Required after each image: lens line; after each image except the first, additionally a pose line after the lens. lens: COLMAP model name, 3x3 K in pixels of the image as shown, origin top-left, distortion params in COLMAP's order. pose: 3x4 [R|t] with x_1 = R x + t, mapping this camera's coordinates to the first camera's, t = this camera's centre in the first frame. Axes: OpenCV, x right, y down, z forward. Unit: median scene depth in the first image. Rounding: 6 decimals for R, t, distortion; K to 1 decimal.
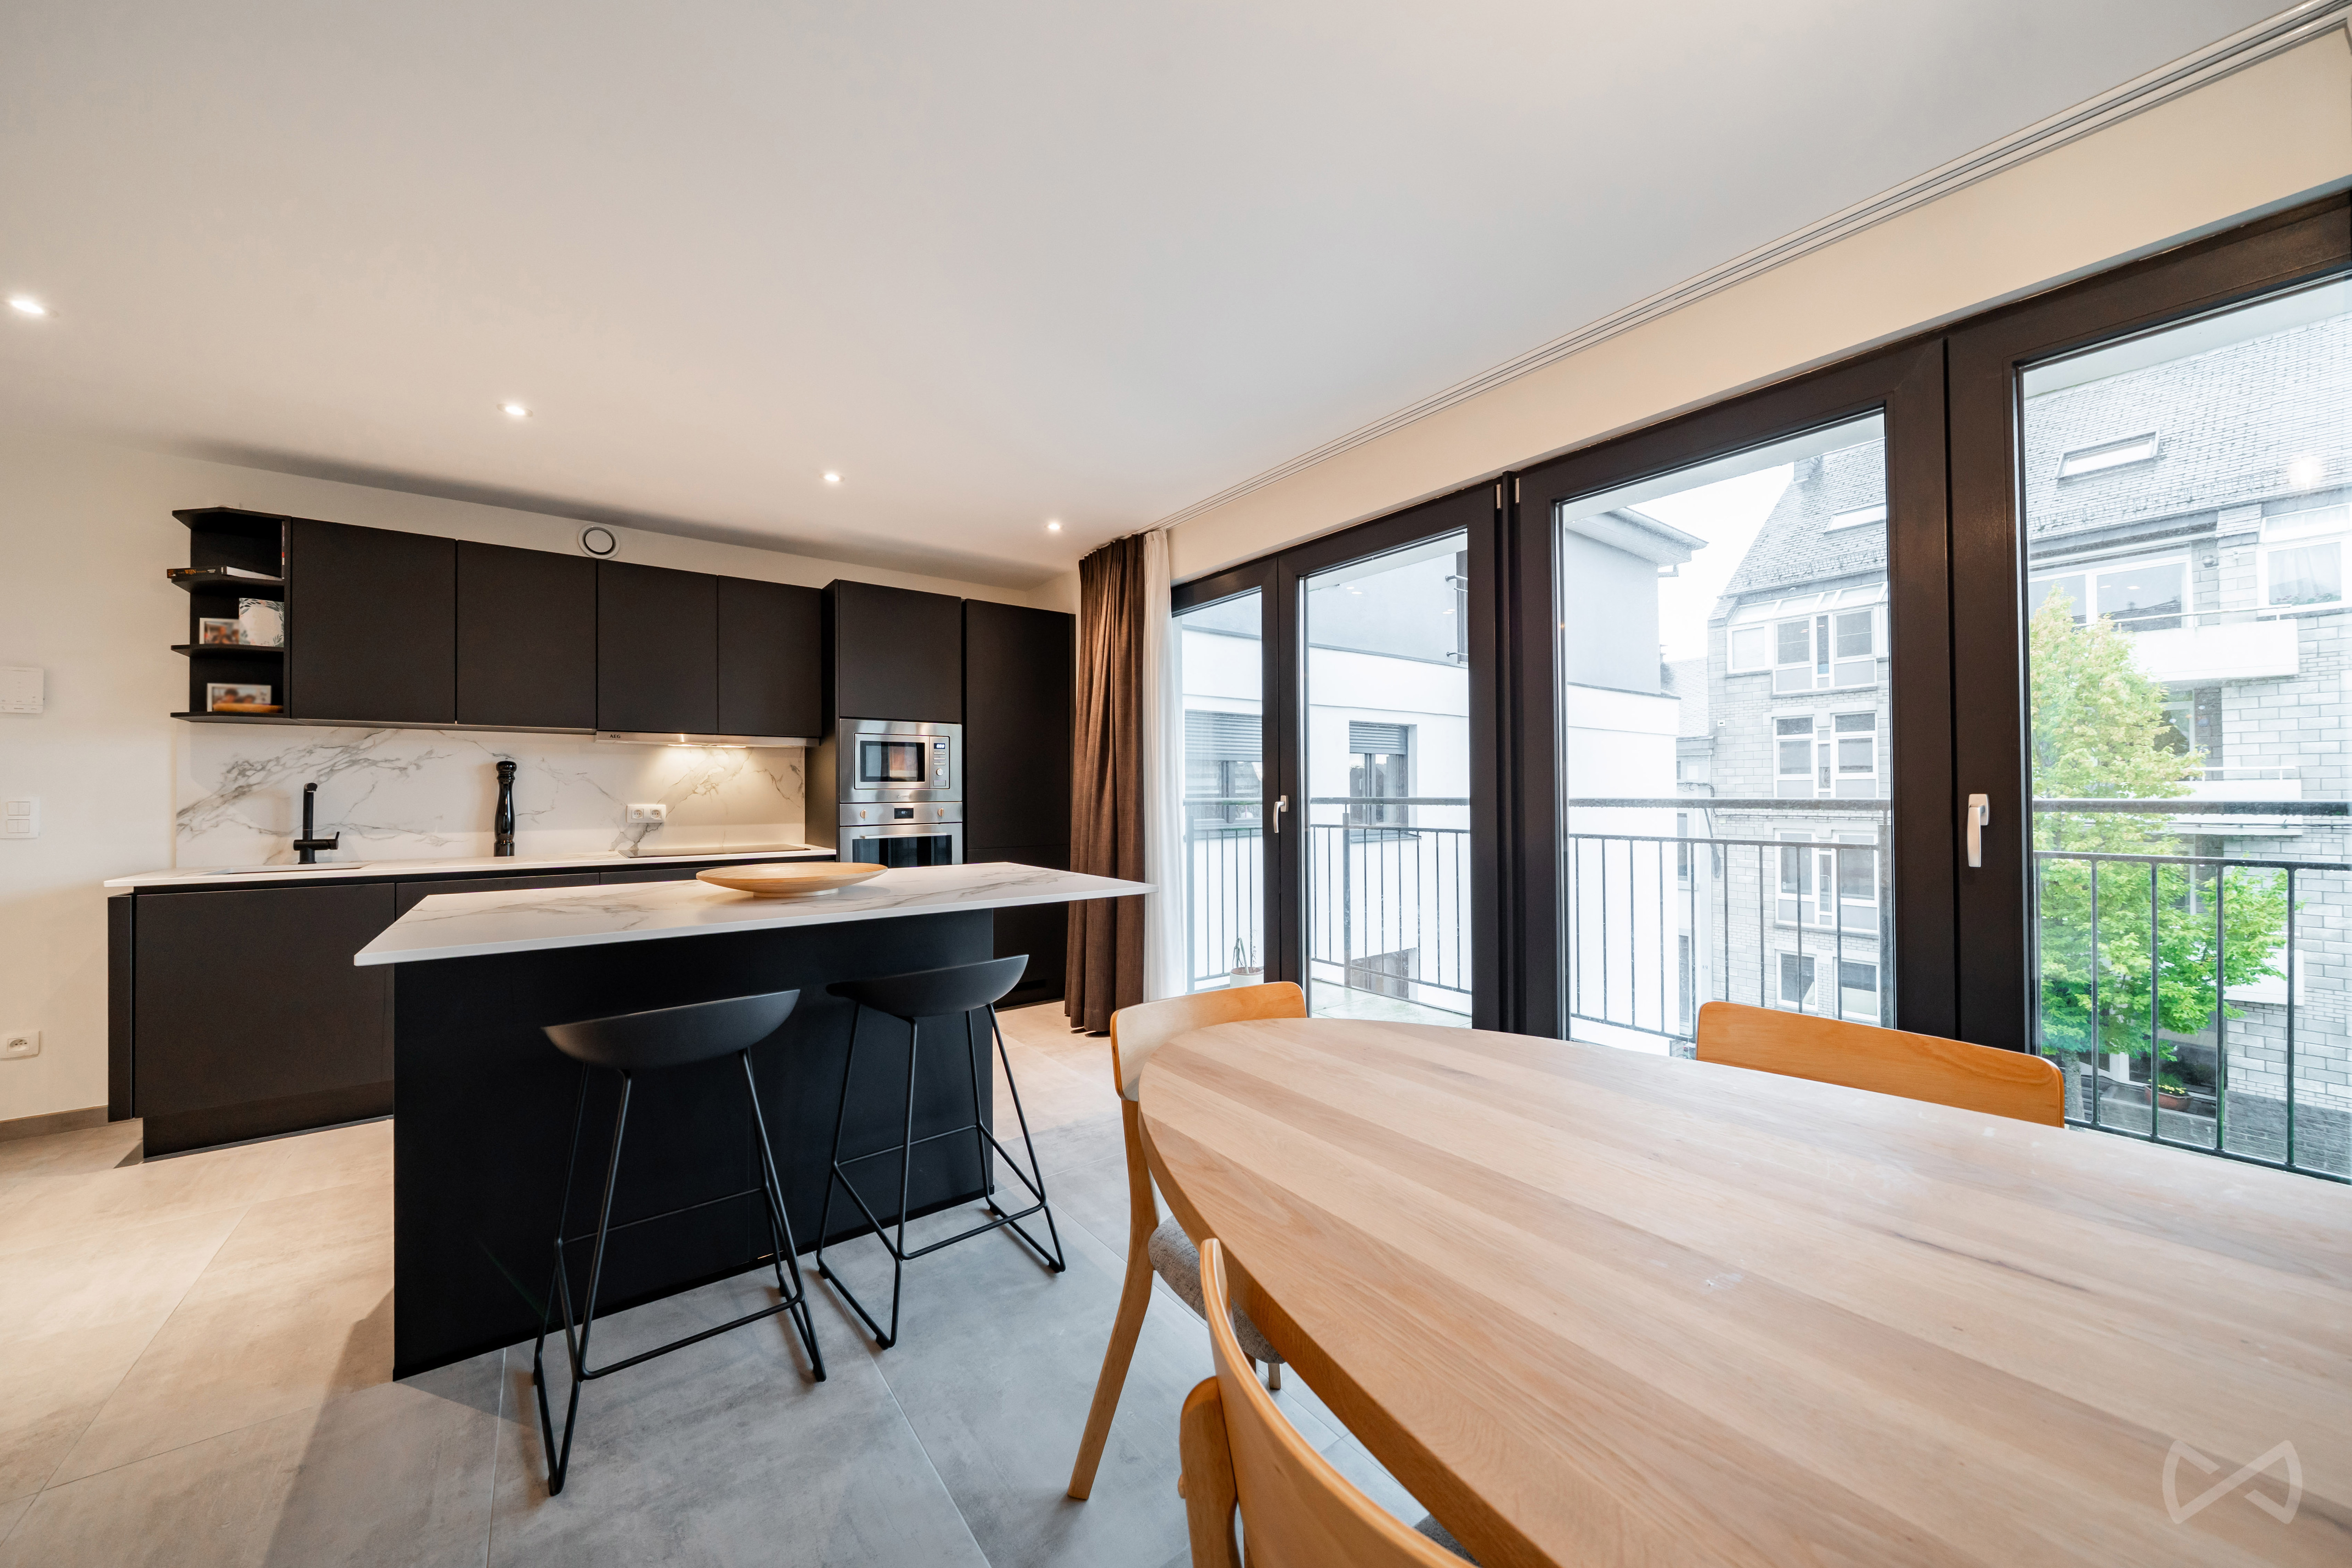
lens RADIAL K [[793.1, 0, 1171.5], [0, 793.1, 788.1], [0, 0, 1]] dist [0.001394, 0.000060]
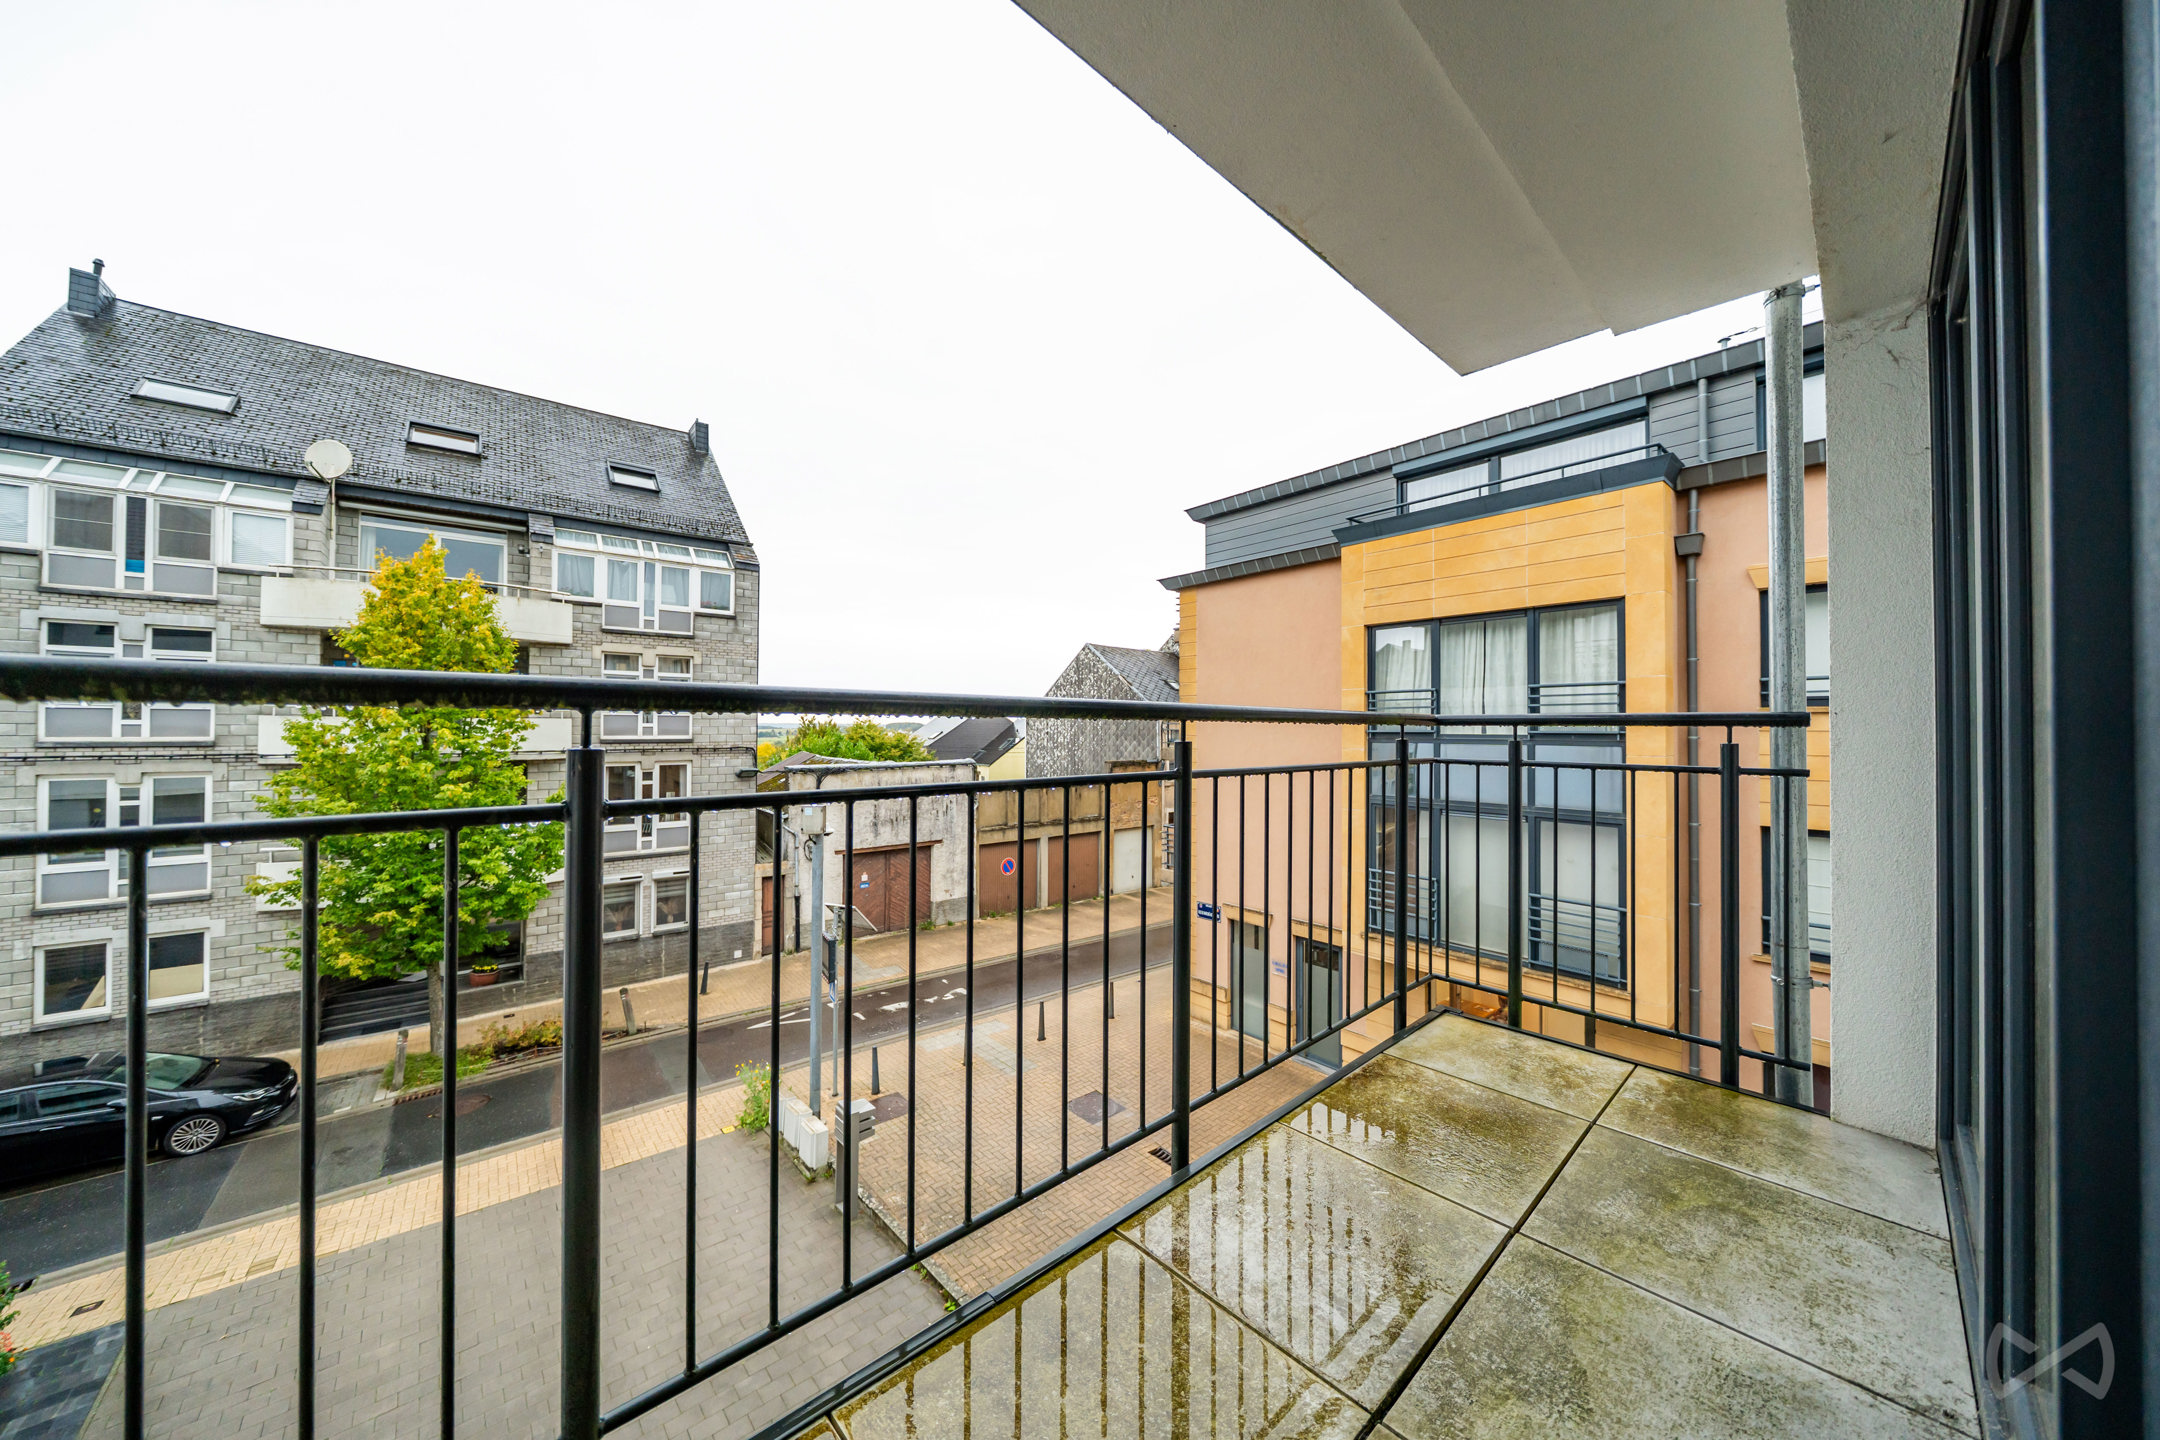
lens RADIAL K [[728.4, 0, 1079.5], [0, 728.4, 718.9], [0, 0, 1]] dist [0.001394, 0.000060]
pose [[-0.081511, 0.018749, 0.996496, 0.051189], [-0.010555, 0.999751, -0.019673, 0.005204], [-0.996617, -0.012122, -0.081293, 0.189168]]
